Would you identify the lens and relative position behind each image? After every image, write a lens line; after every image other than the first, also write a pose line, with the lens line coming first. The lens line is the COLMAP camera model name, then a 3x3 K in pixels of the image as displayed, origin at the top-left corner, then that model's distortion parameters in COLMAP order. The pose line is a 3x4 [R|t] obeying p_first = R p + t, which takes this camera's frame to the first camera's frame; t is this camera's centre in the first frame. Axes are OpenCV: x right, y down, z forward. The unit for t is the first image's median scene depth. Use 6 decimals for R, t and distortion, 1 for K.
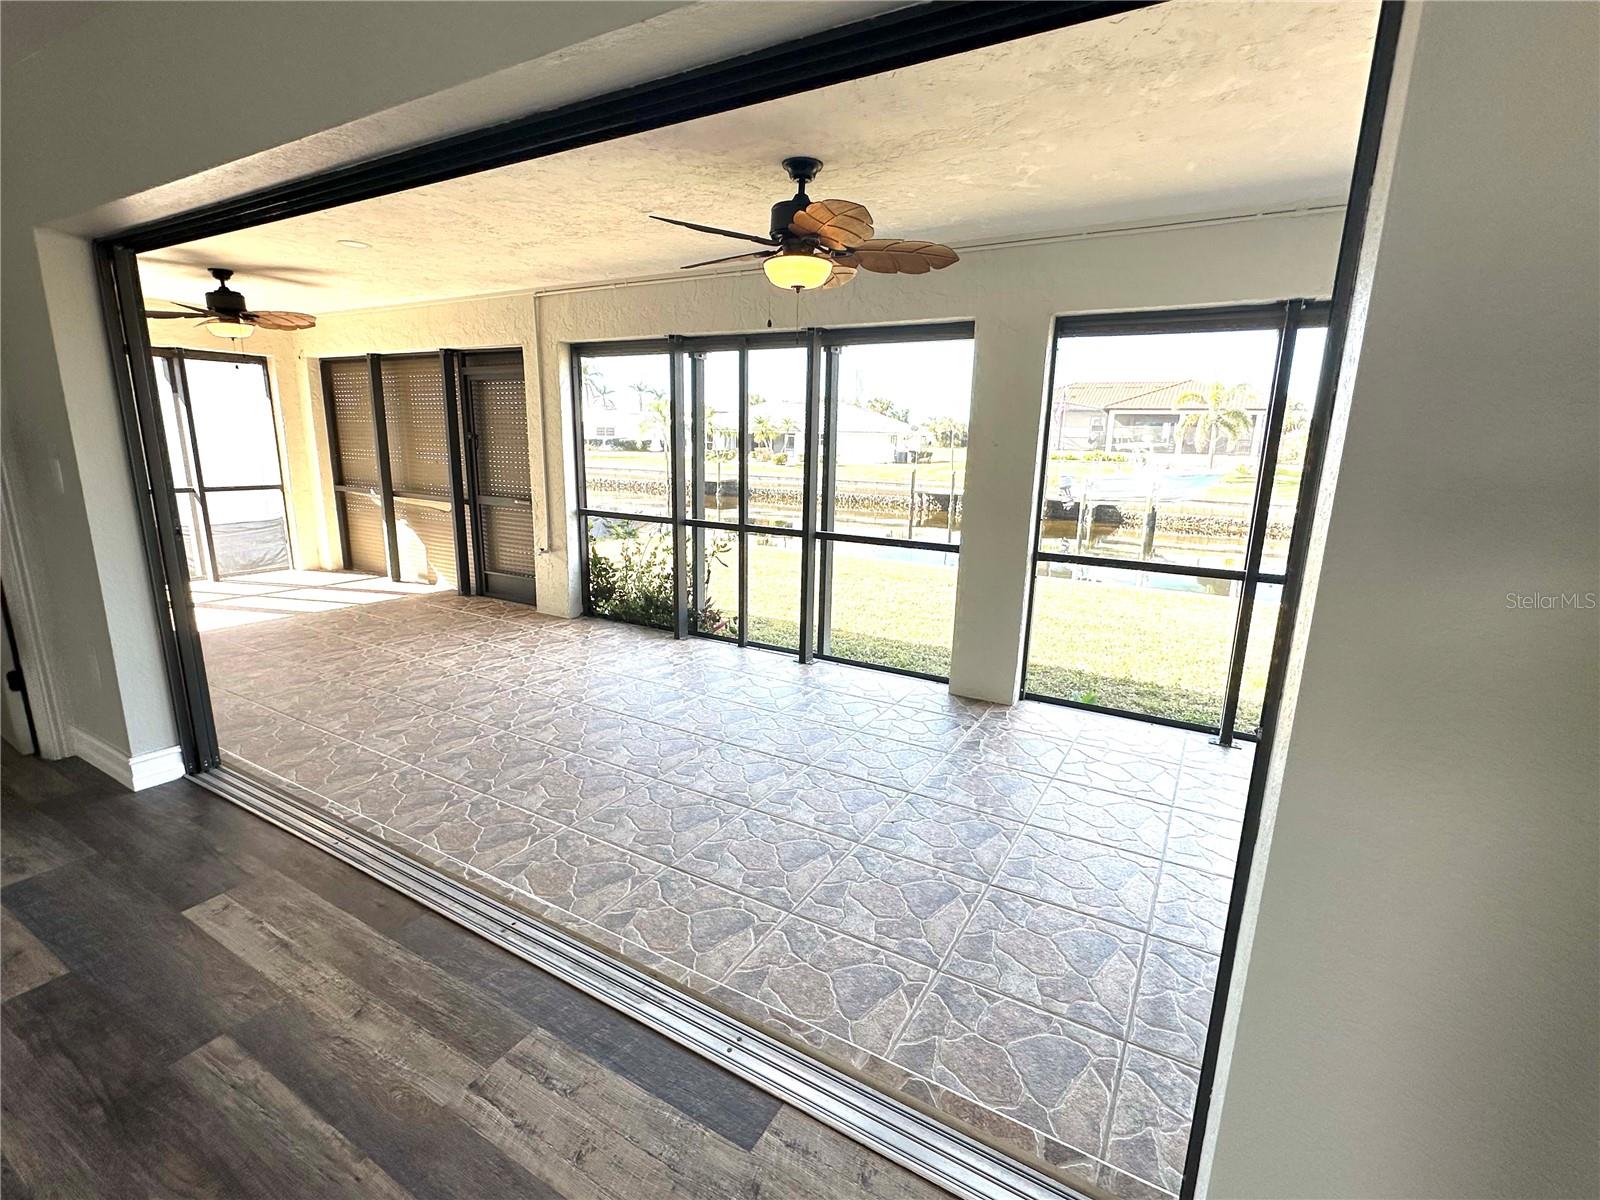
lens RADIAL K [[739.1, 0, 797.6], [0, 739.1, 603.6], [0, 0, 1]] dist [-0.003673, 0.000930]
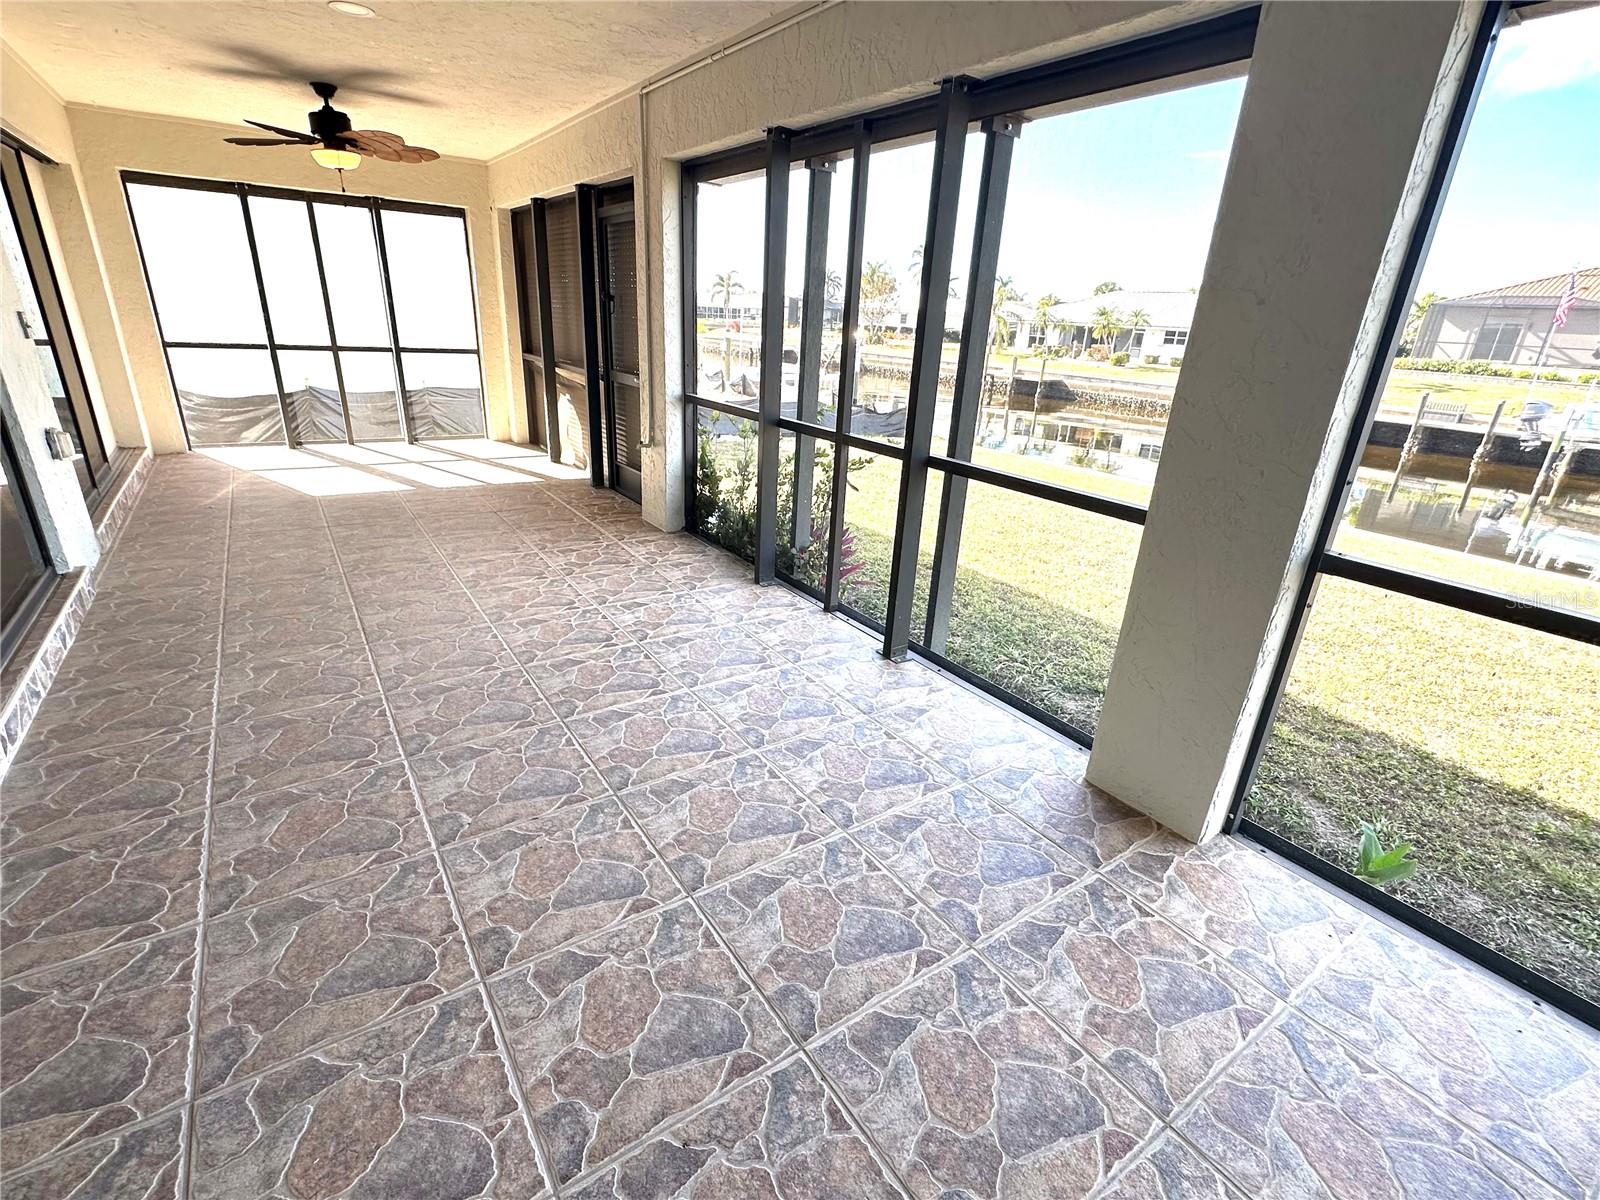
lens RADIAL K [[739.1, 0, 799.9], [0, 739.1, 602.8], [0, 0, 1]] dist [-0.003673, 0.000930]
pose [[0.907693, 0.176480, -0.380720, 0.158598], [-0.124418, 0.979653, 0.157479, -0.054023], [0.400766, -0.095574, 0.911182, 0.341968]]
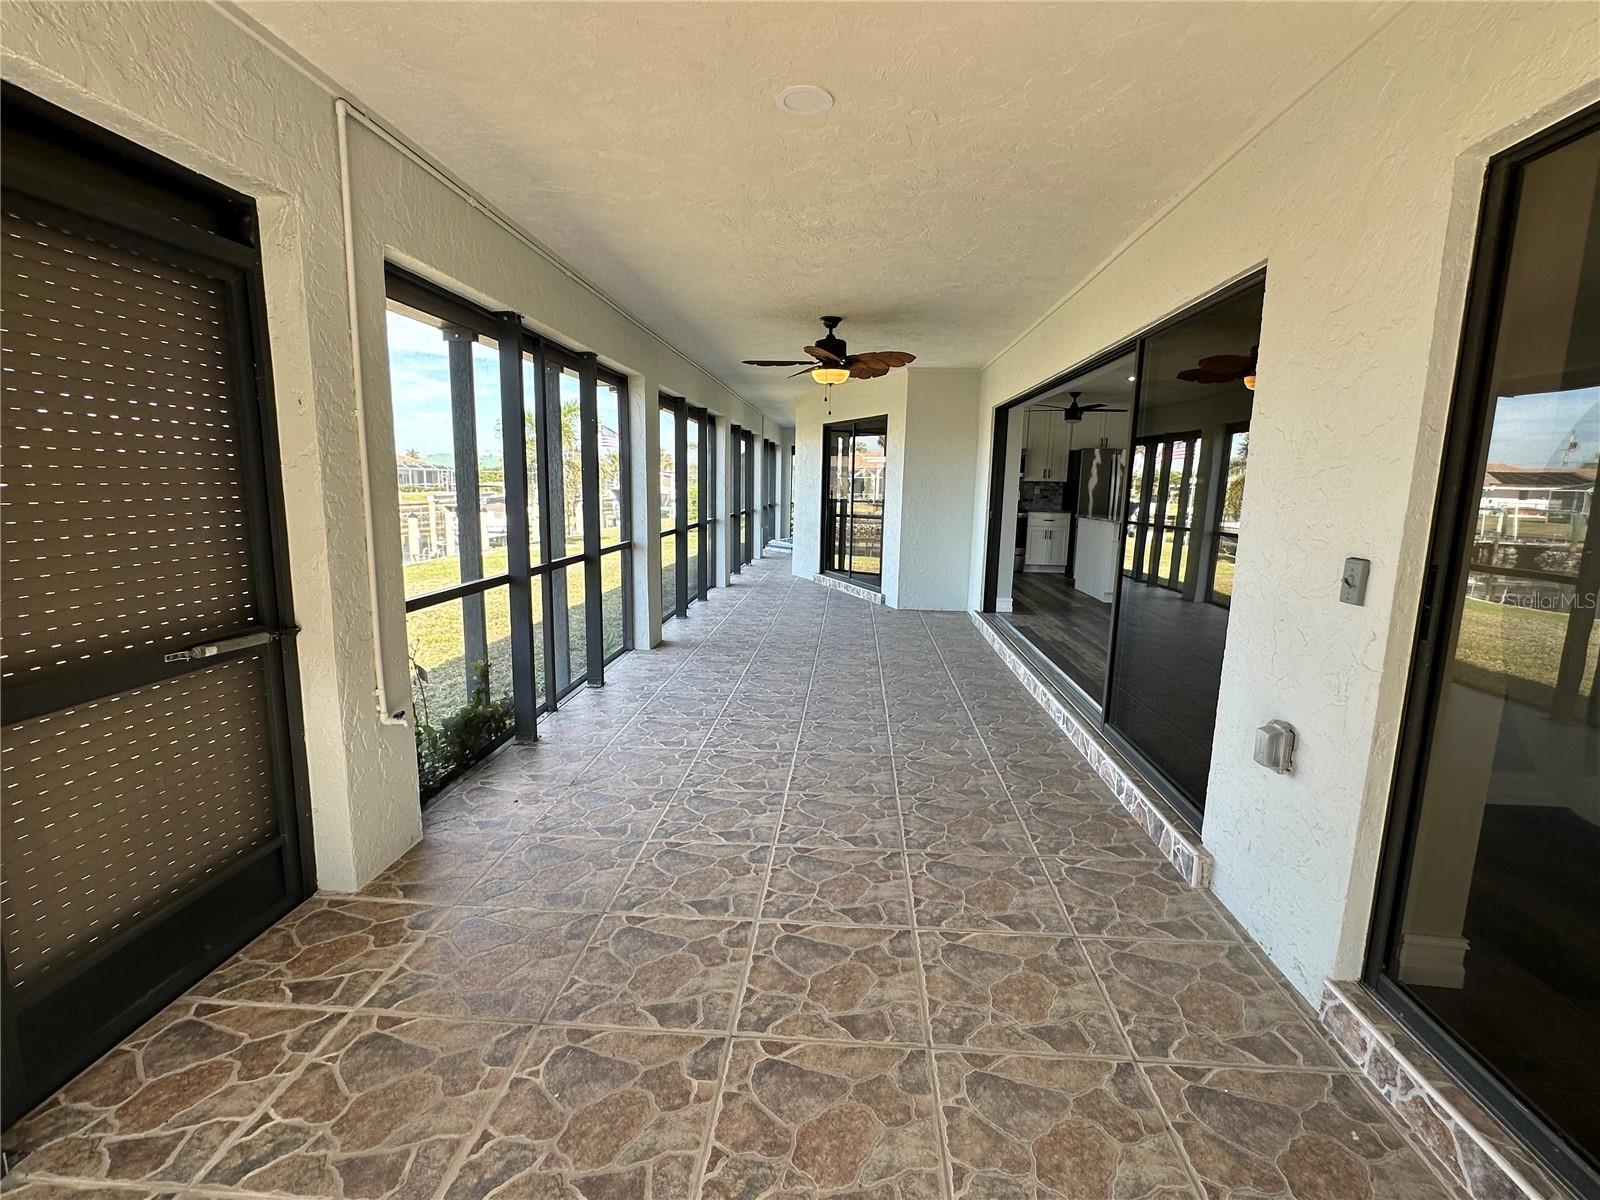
lens RADIAL K [[739.1, 0, 795.1], [0, 739.1, 607.8], [0, 0, 1]] dist [-0.003673, 0.000930]
pose [[-0.442960, -0.178303, 0.878632, -0.869367], [0.171337, 0.945126, 0.278175, -0.225615], [-0.880017, 0.273762, -0.388103, 1.014604]]
